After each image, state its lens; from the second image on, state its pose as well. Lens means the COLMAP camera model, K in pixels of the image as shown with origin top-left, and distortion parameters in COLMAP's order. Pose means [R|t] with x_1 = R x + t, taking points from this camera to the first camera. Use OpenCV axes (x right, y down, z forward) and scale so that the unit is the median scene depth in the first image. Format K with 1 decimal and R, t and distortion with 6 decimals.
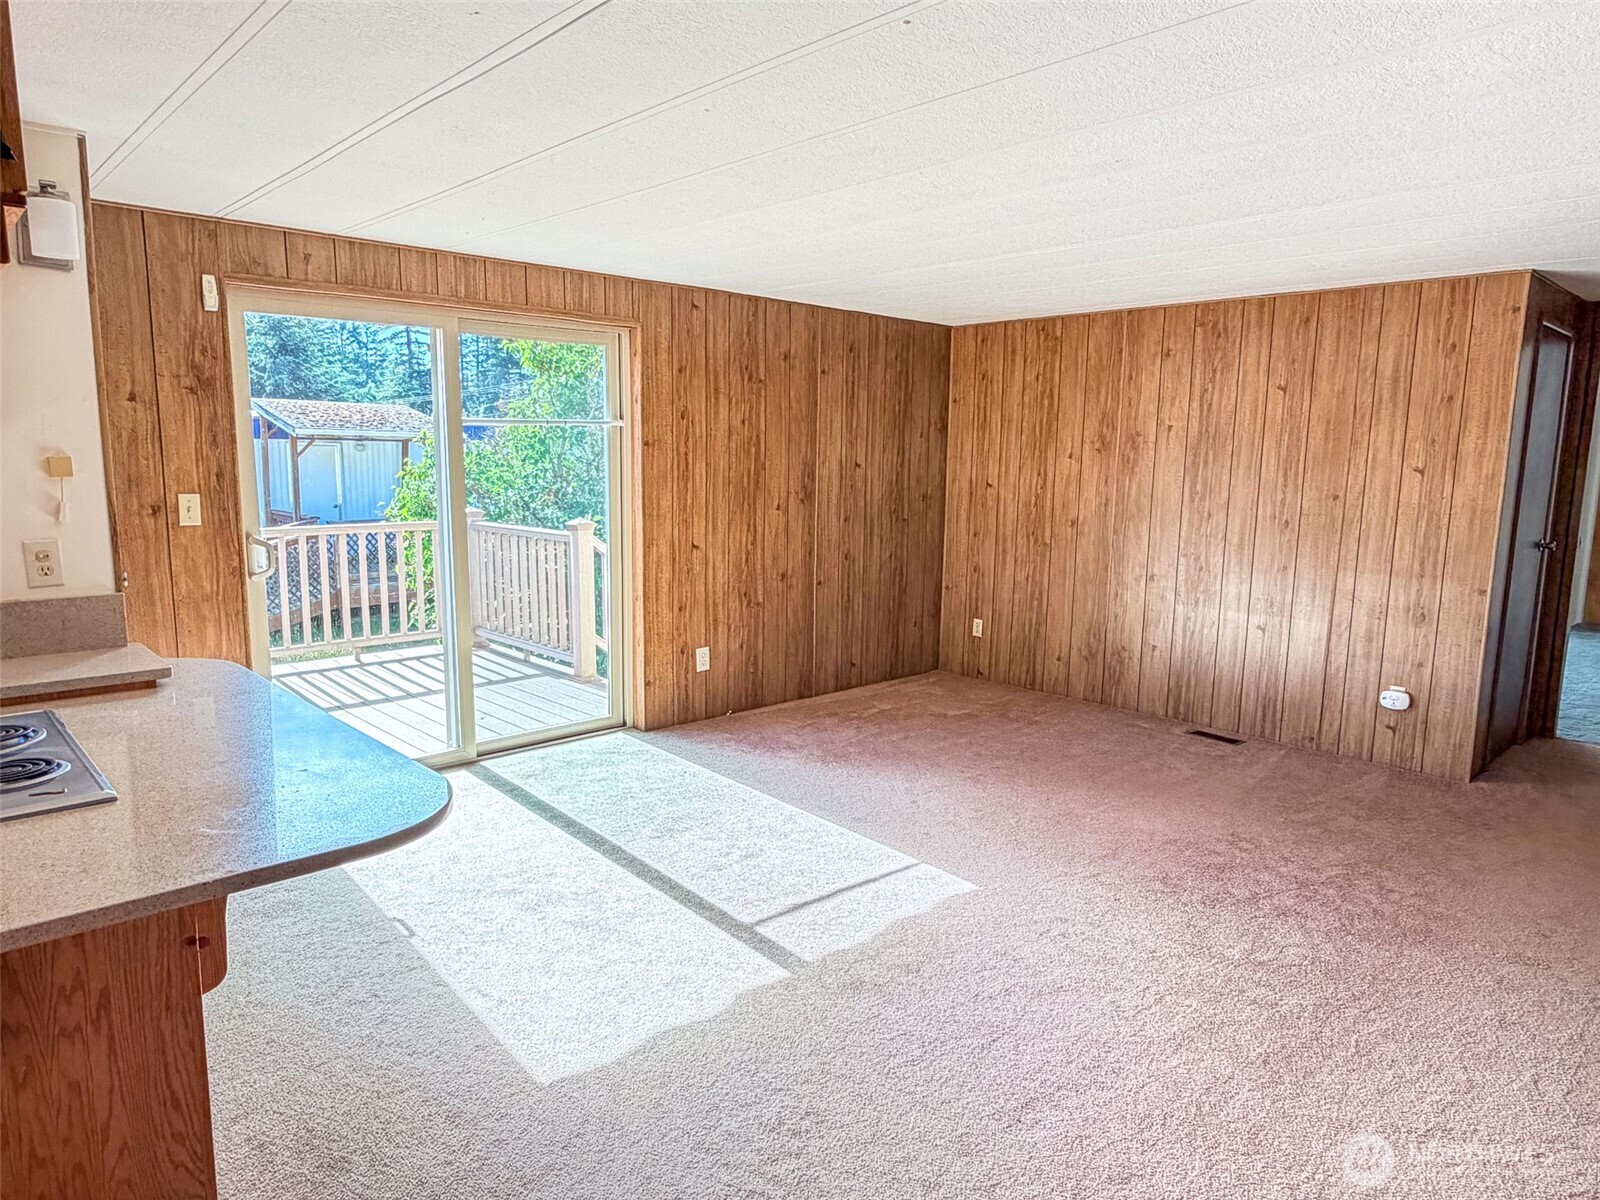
lens RADIAL K [[952.7, 0, 800.0], [0, 952.7, 600.0], [0, 0, 1]] dist [-0.045462, -0.000827]
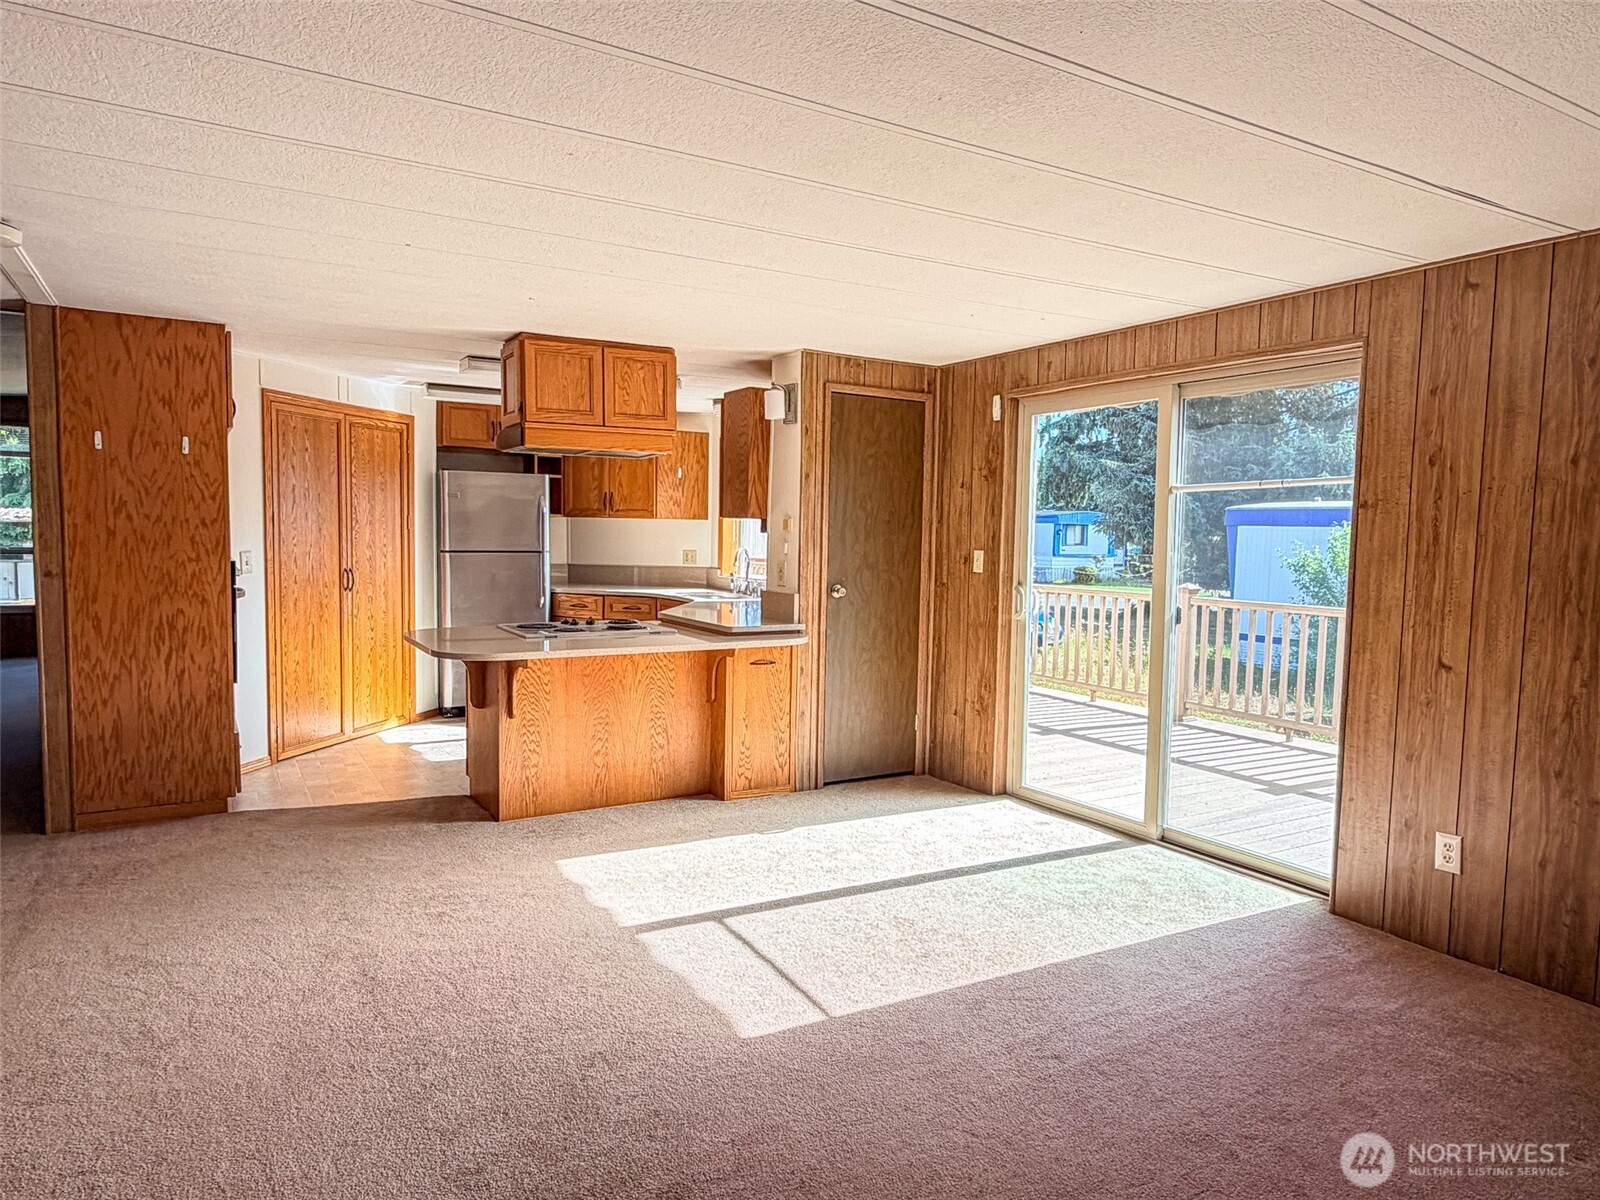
lens RADIAL K [[974.5, 0, 798.5], [0, 974.5, 605.5], [0, 0, 1]] dist [0.001807, -0.000215]
pose [[-0.181426, 0.061819, -0.981460, 0.665301], [-0.165162, 0.981930, 0.092380, -0.094653], [0.969436, 0.178860, -0.167938, 0.772308]]
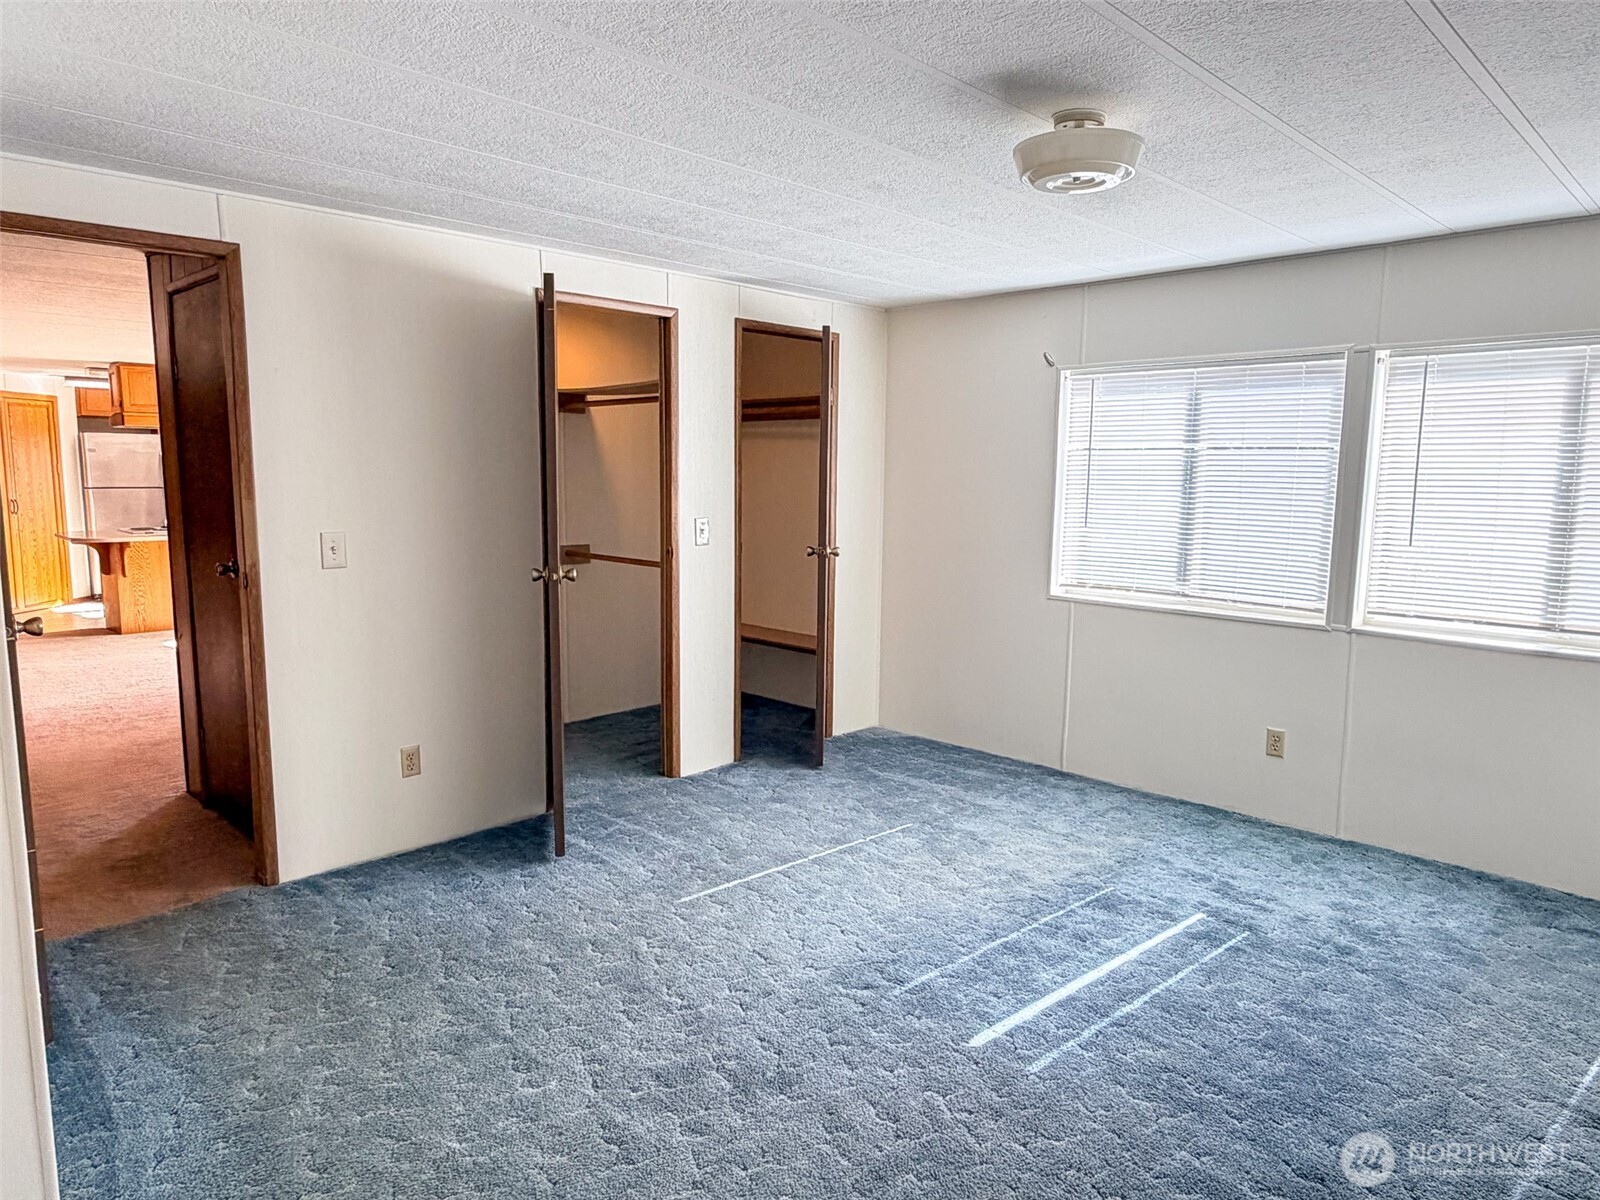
lens RADIAL K [[1001.5, 0, 800.0], [0, 1001.5, 600.0], [0, 0, 1]] dist [-0.000200, 0.002009]
pose [[0.056115, 0.118059, -0.991420, 1.672144], [-0.154288, 0.982082, 0.108215, -0.194568], [0.986431, 0.146891, 0.073324, 1.449933]]
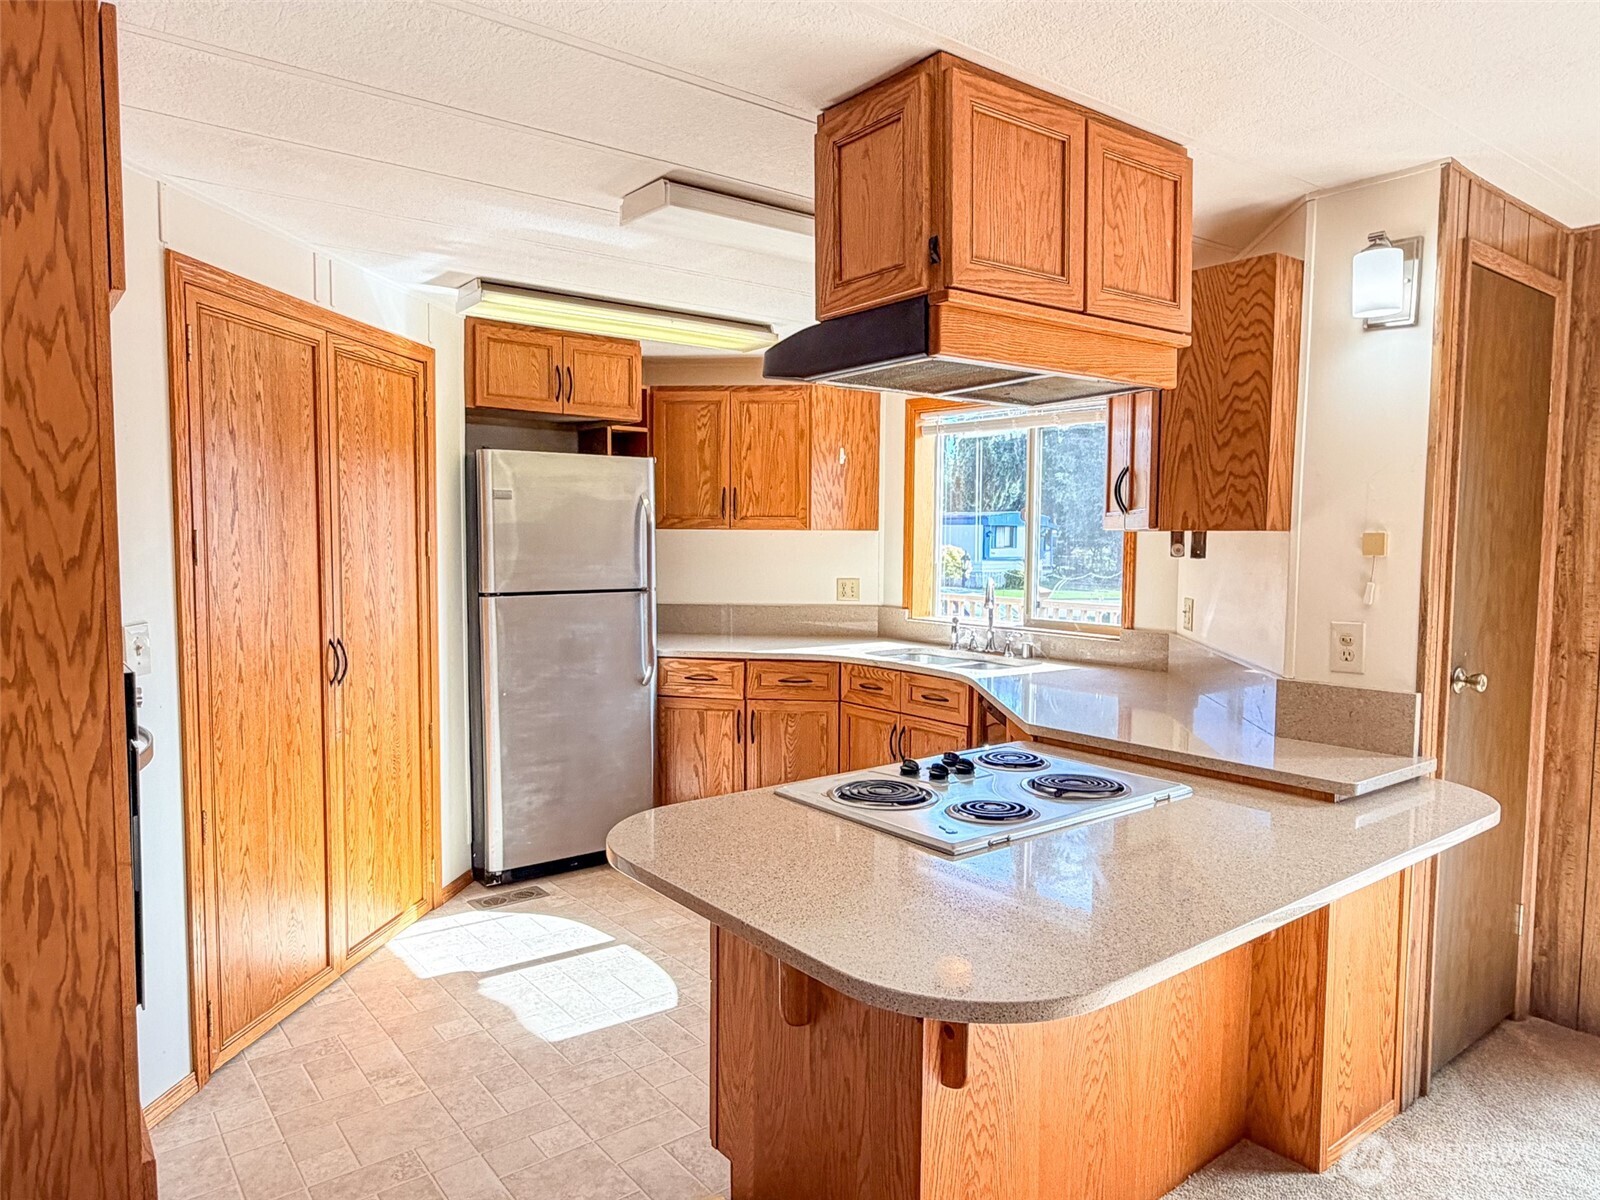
lens RADIAL K [[1016.2, 0, 804.1], [0, 1016.2, 604.4], [0, 0, 1]] dist [-0.000024, 0.001678]
pose [[-0.064348, 0.056473, -0.996328, 0.130916], [-0.152315, 0.986144, 0.065733, -0.037482], [0.986235, 0.155985, -0.054855, 0.286714]]
